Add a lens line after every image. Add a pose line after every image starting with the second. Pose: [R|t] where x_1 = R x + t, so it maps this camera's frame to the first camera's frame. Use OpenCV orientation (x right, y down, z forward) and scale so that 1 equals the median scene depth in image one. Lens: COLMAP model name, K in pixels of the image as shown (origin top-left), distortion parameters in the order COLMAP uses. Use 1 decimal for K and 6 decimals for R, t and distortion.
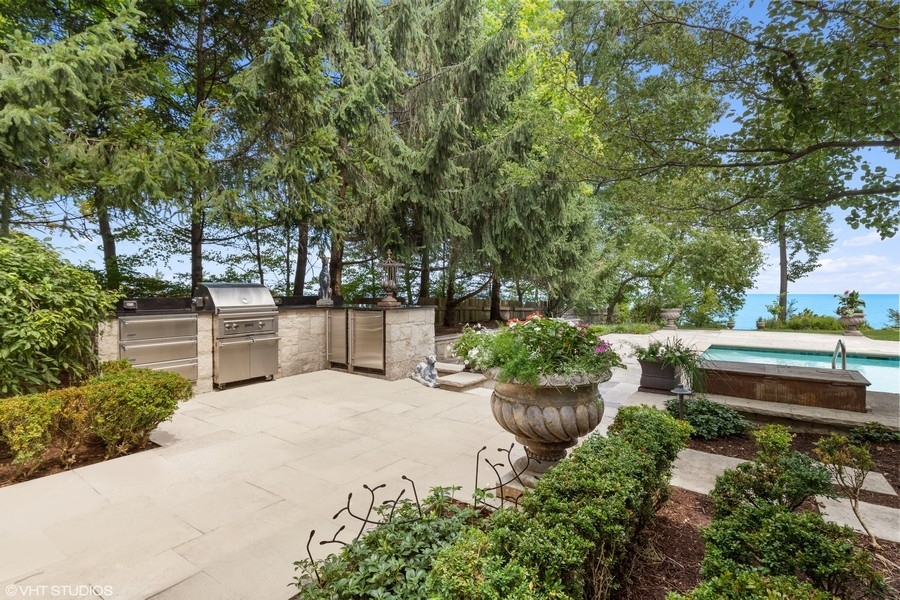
lens RADIAL K [[442.5, 0, 454.9], [0, 442.5, 297.3], [0, 0, 1]] dist [0.000149, -0.000028]
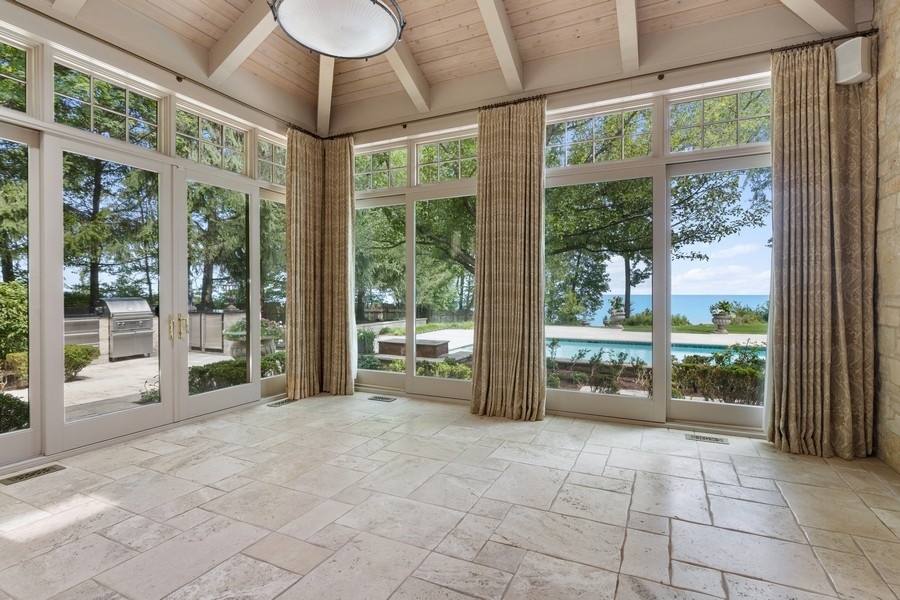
lens RADIAL K [[447.7, 0, 456.8], [0, 447.7, 294.9], [0, 0, 1]] dist [-0.000162, 0.000000]
pose [[0.985188, -0.000359, 0.171479, 0.452636], [0.001499, 0.999978, -0.006520, -0.032749], [-0.171473, 0.006681, 0.985166, -0.881533]]
